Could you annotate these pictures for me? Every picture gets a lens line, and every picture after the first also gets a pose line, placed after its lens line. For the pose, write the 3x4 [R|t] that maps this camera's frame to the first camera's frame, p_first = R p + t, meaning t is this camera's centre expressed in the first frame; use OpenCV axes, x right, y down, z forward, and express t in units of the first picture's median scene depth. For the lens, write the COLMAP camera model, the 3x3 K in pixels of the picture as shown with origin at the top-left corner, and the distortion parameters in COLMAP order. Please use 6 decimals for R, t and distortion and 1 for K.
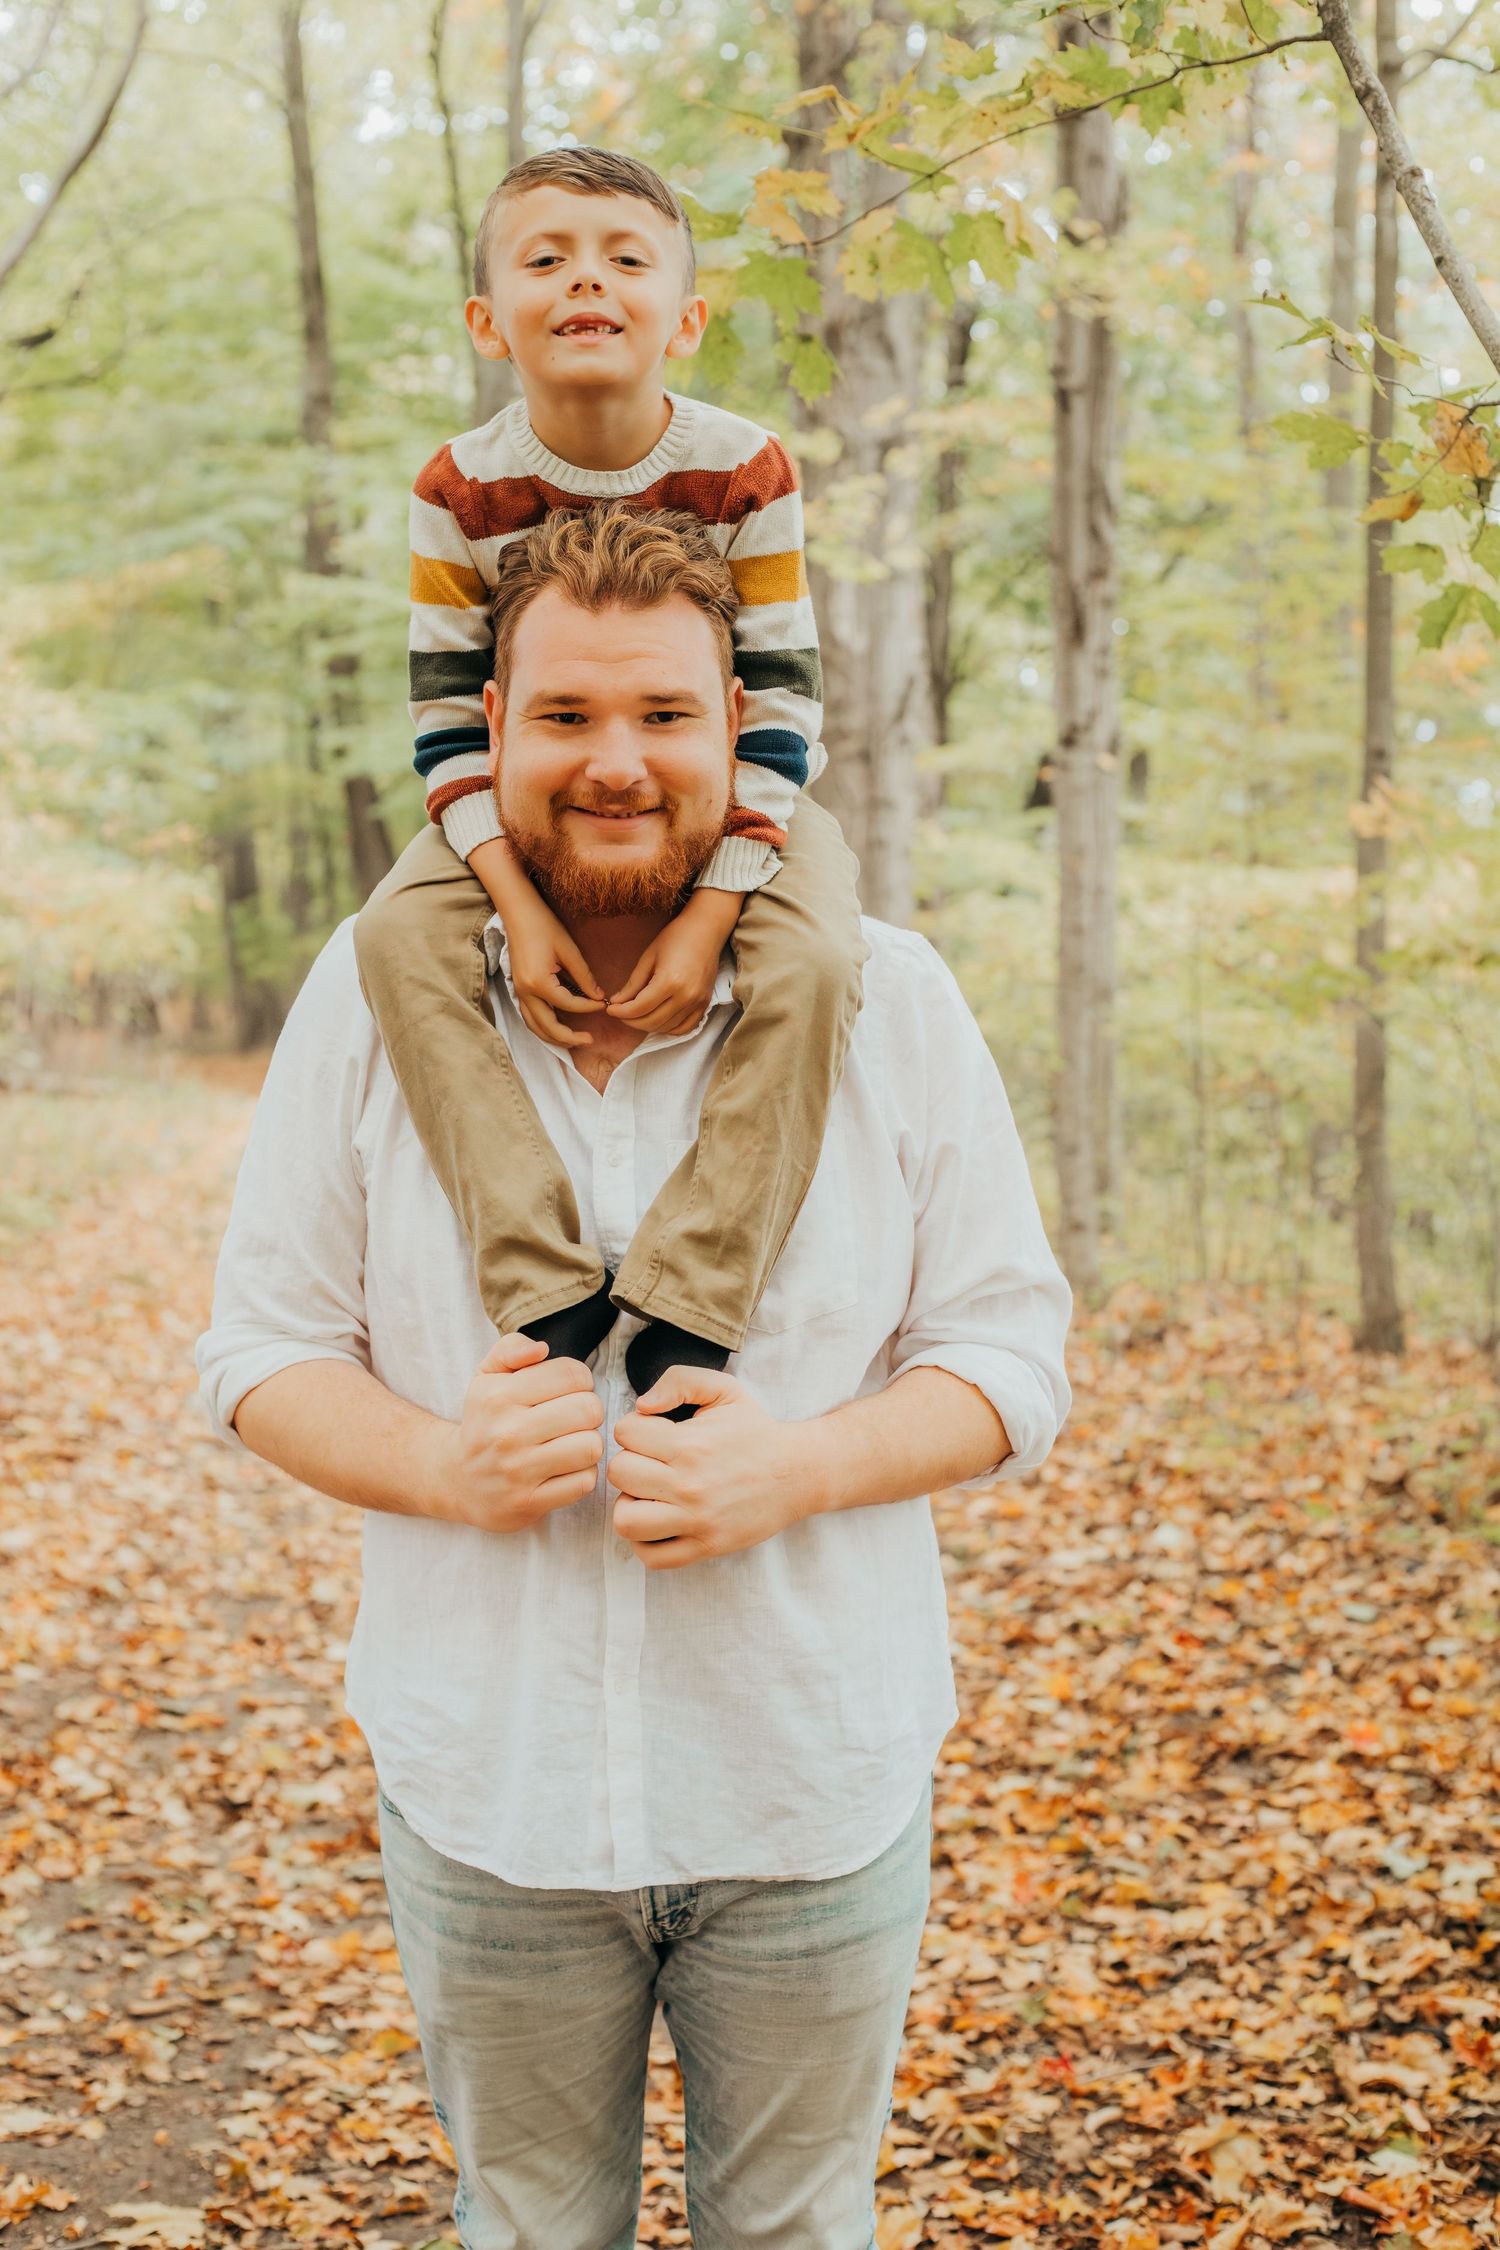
lens RADIAL K [[3418.8, 0, 750.0], [0, 3418.8, 1125.0], [0, 0, 1]] dist [-0.079734, -0.136795]
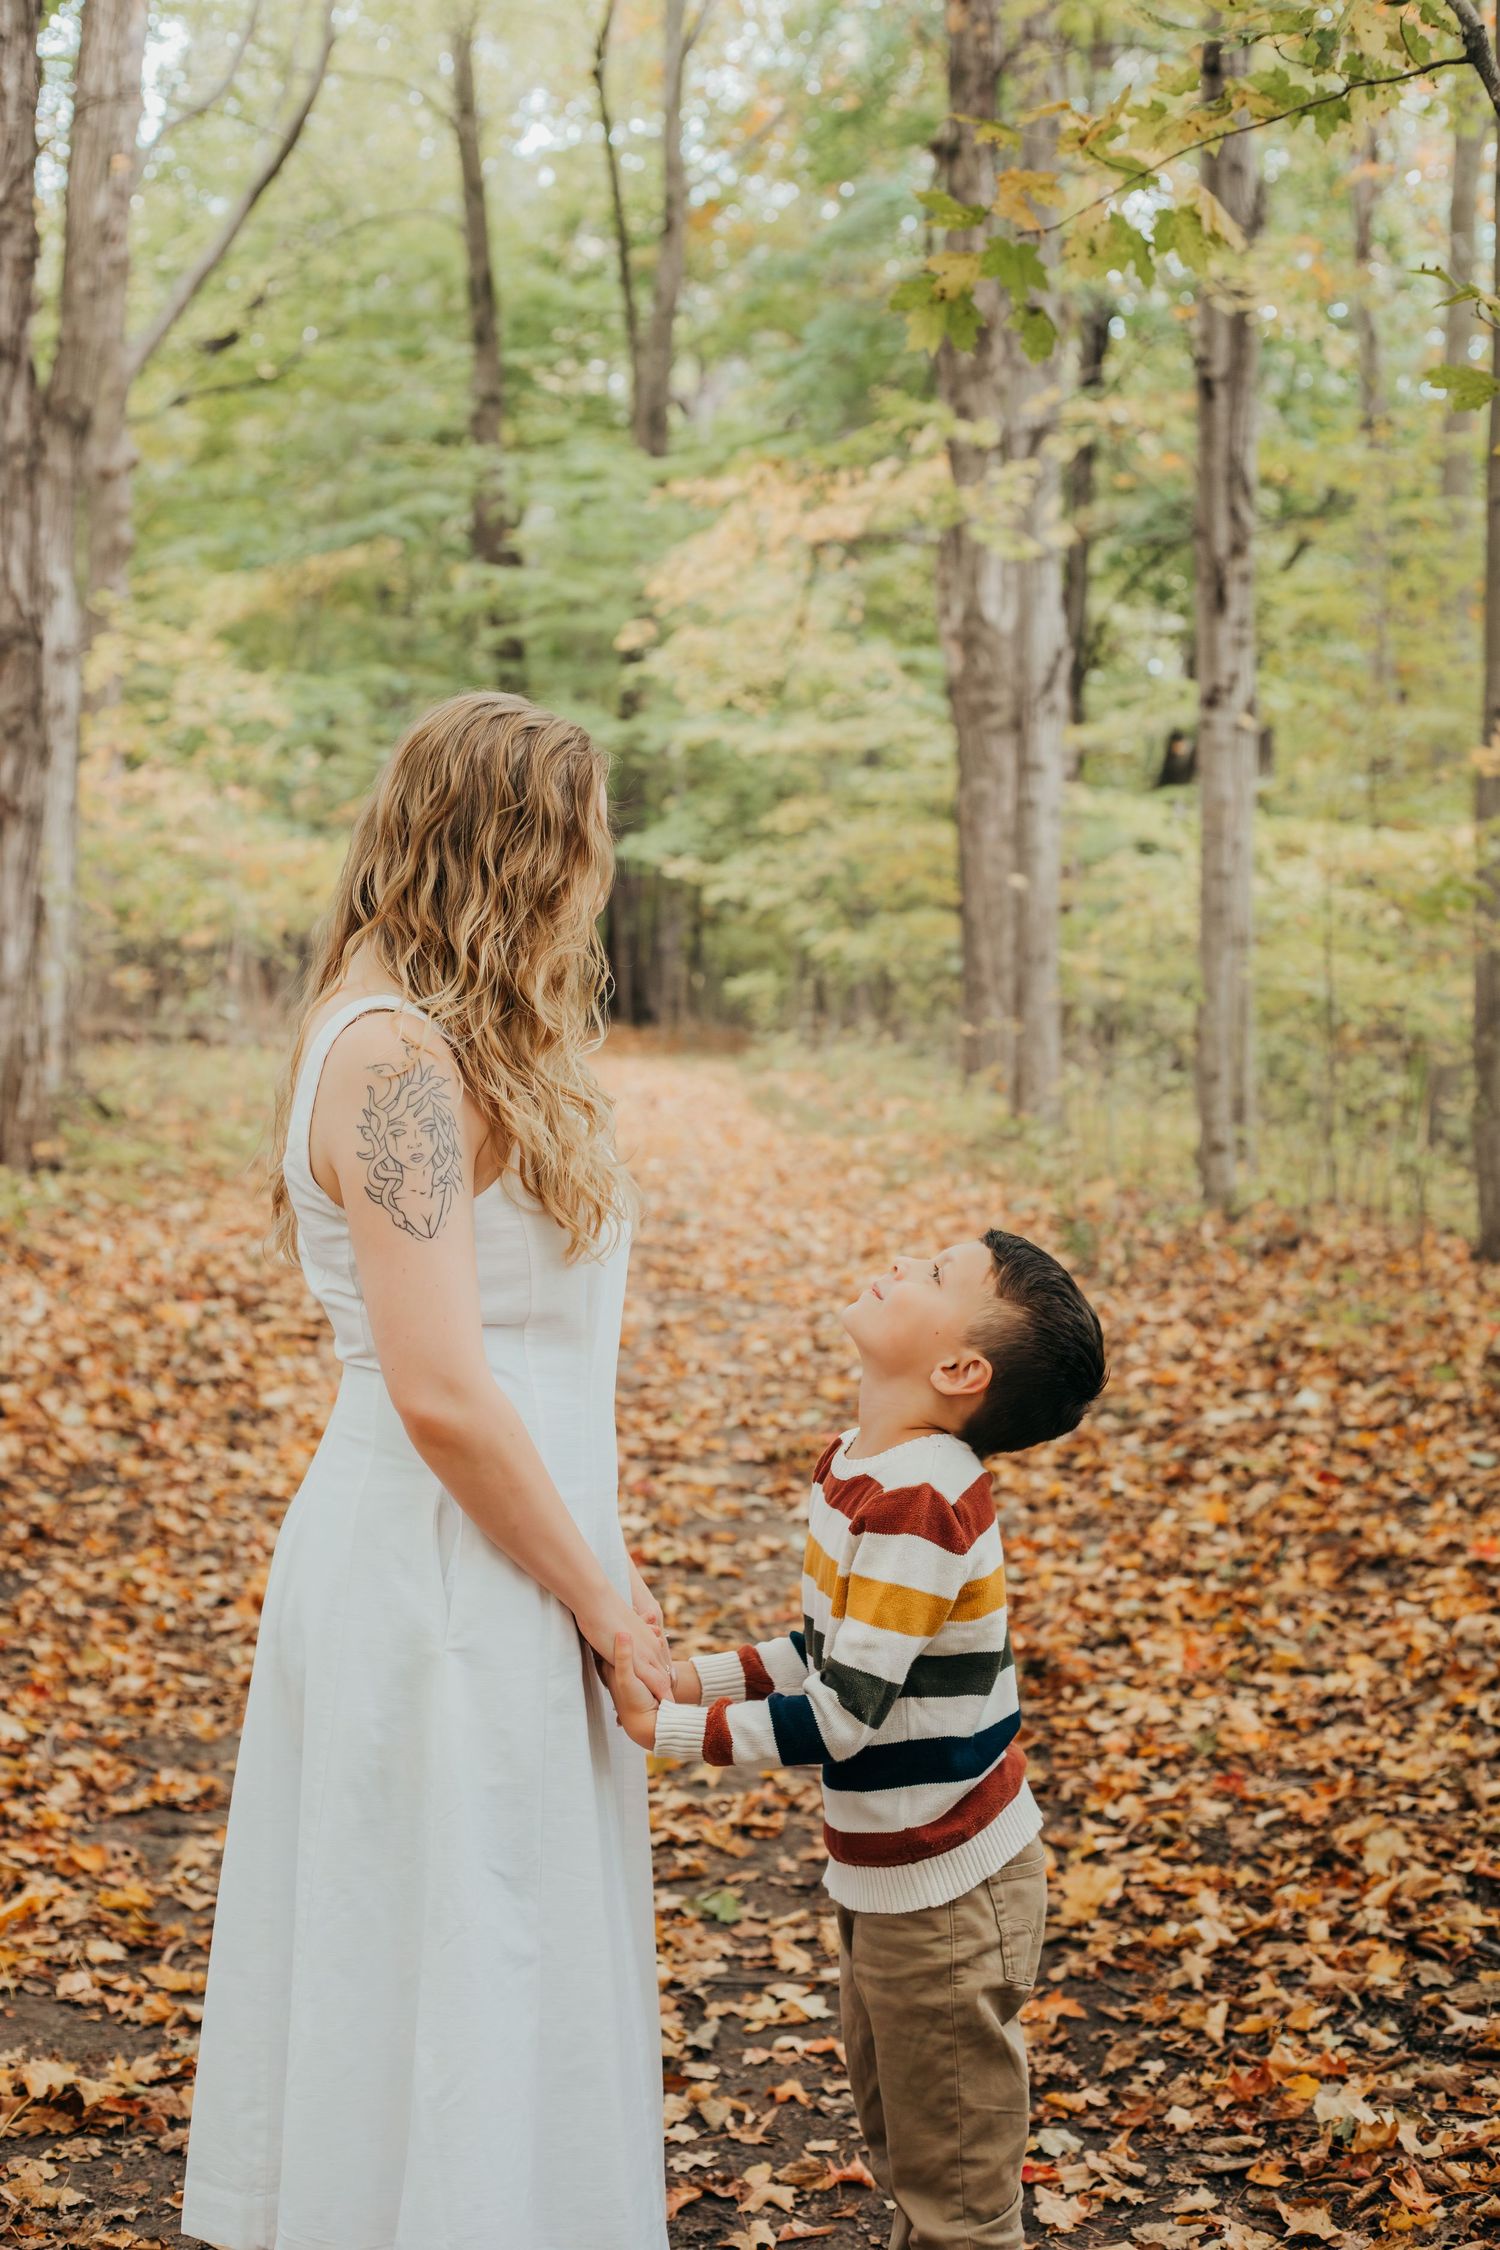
lens RADIAL K [[3317.4, 0, 750.0], [0, 3317.4, 1125.0], [0, 0, 1]] dist [-0.061536, -0.190080]
pose [[0.999296, 0.003736, -0.037335, -0.019921], [-0.003586, 0.999985, 0.004101, 0.027174], [0.037350, -0.003964, 0.999294, -0.089003]]
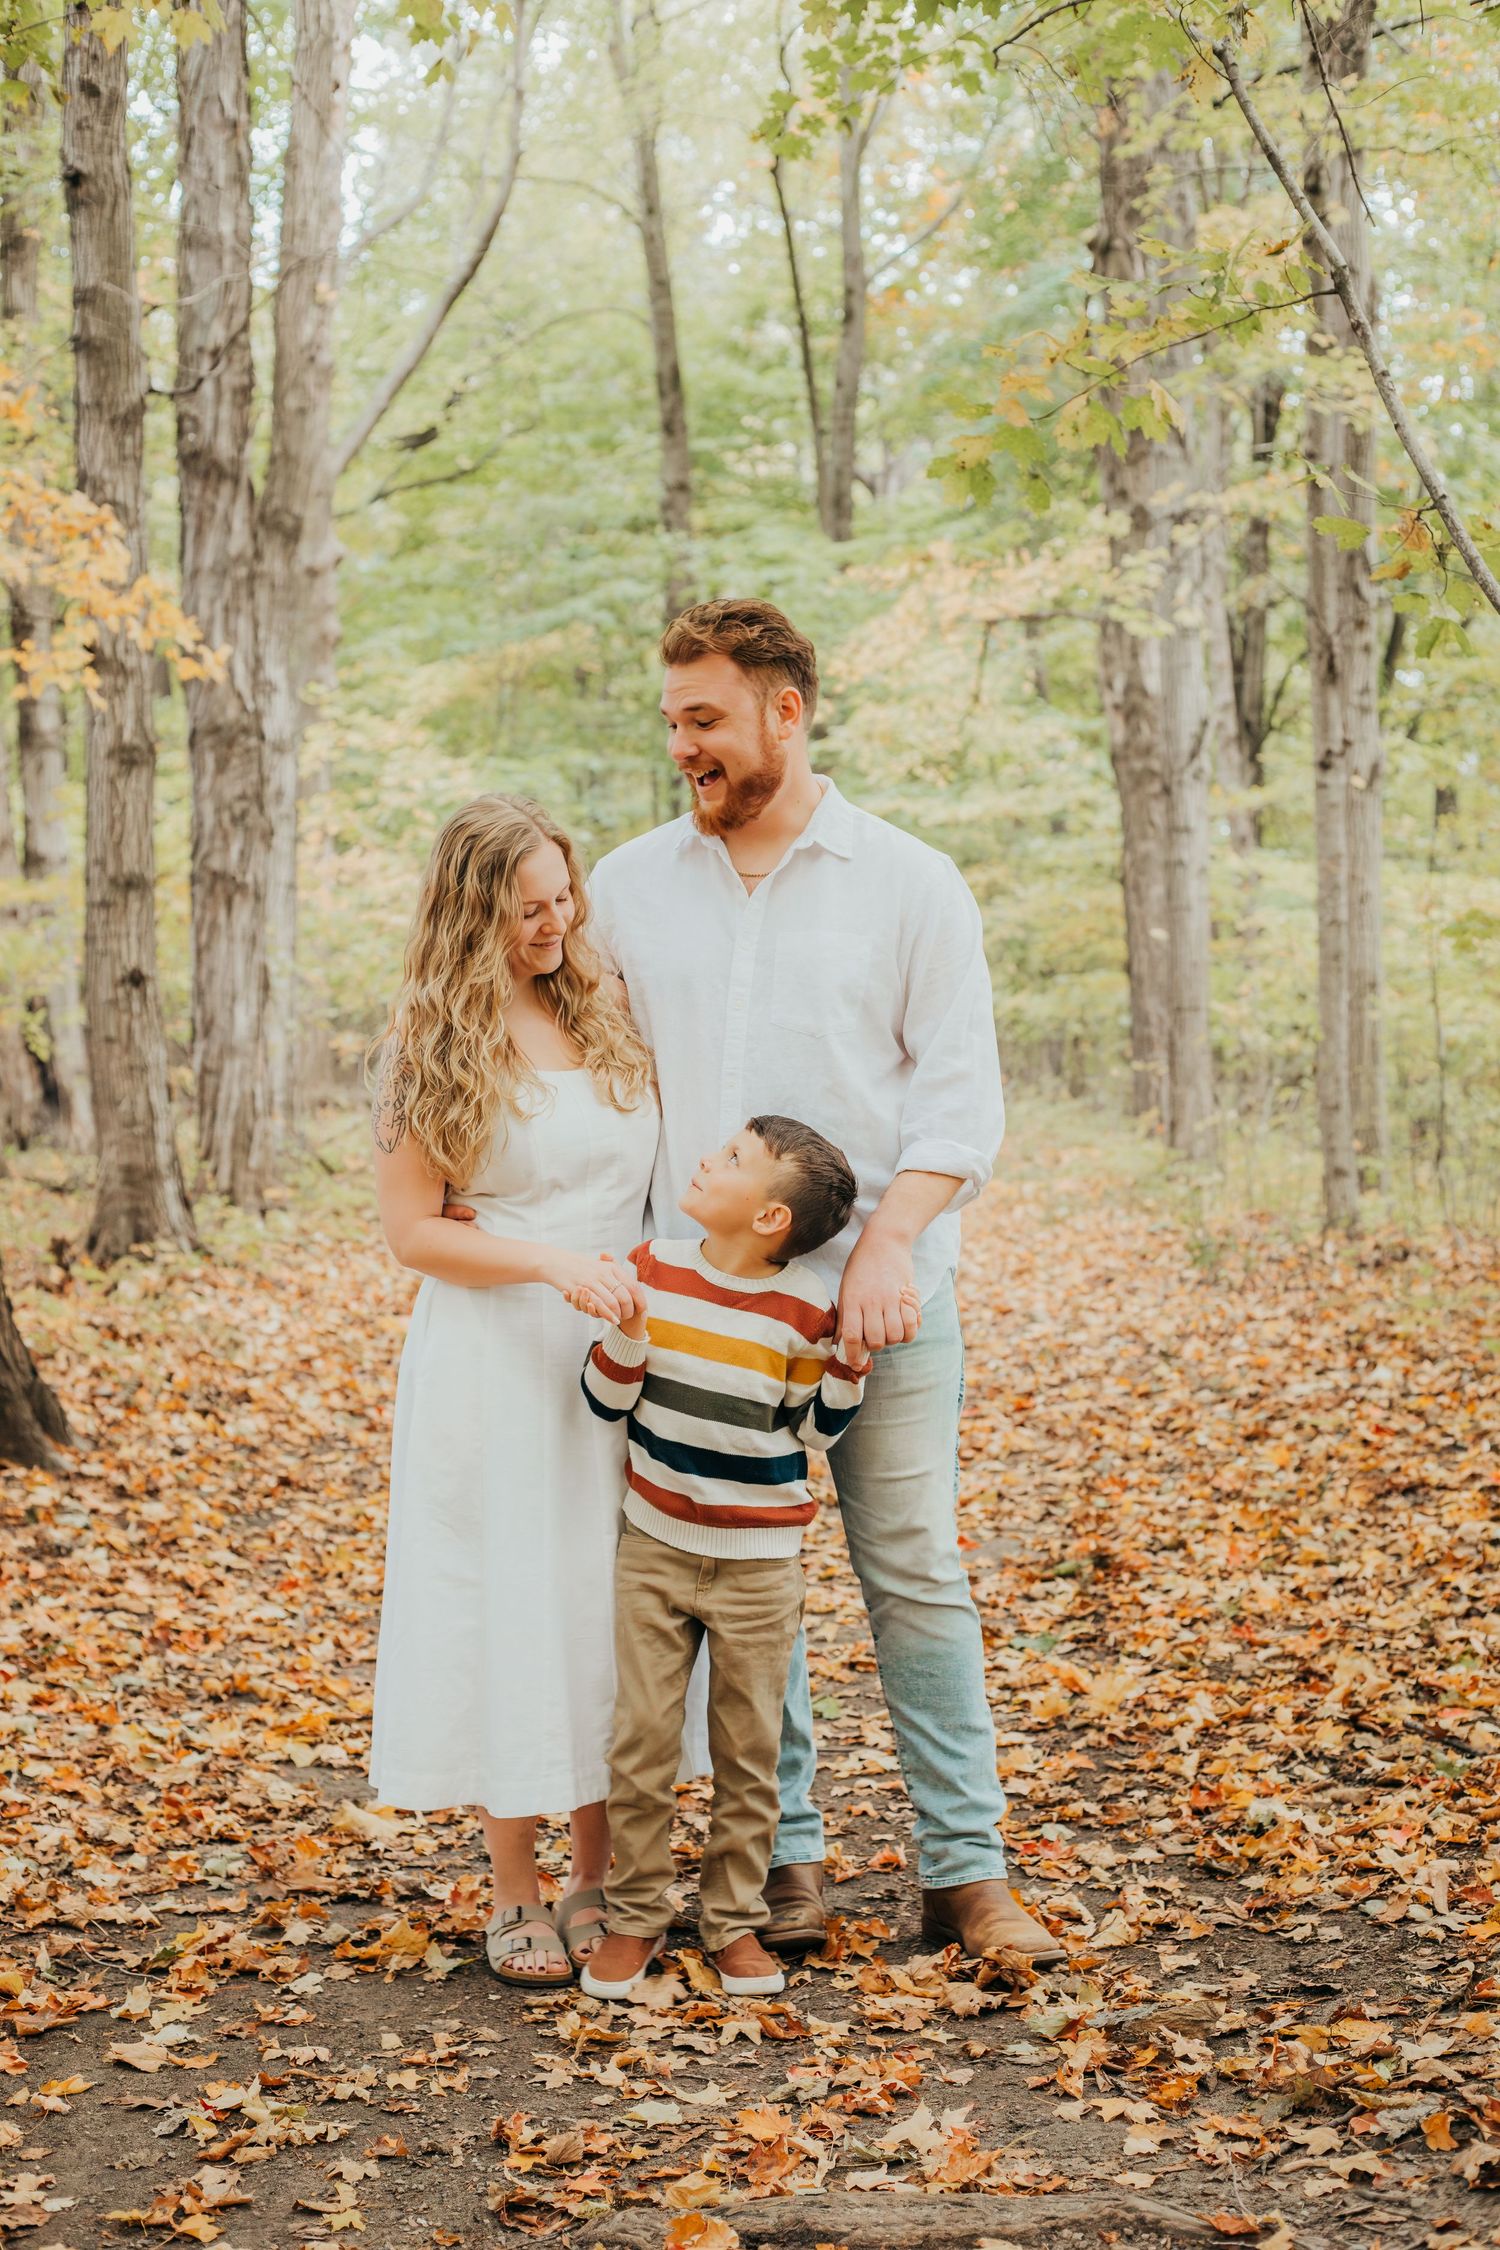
lens RADIAL K [[3418.8, 0, 750.0], [0, 3418.8, 1125.0], [0, 0, 1]] dist [-0.079734, -0.136795]
pose [[0.994669, -0.014576, -0.102084, 0.019278], [0.012501, 0.999703, -0.020932, 0.051642], [0.102359, 0.019544, 0.994556, -0.292039]]
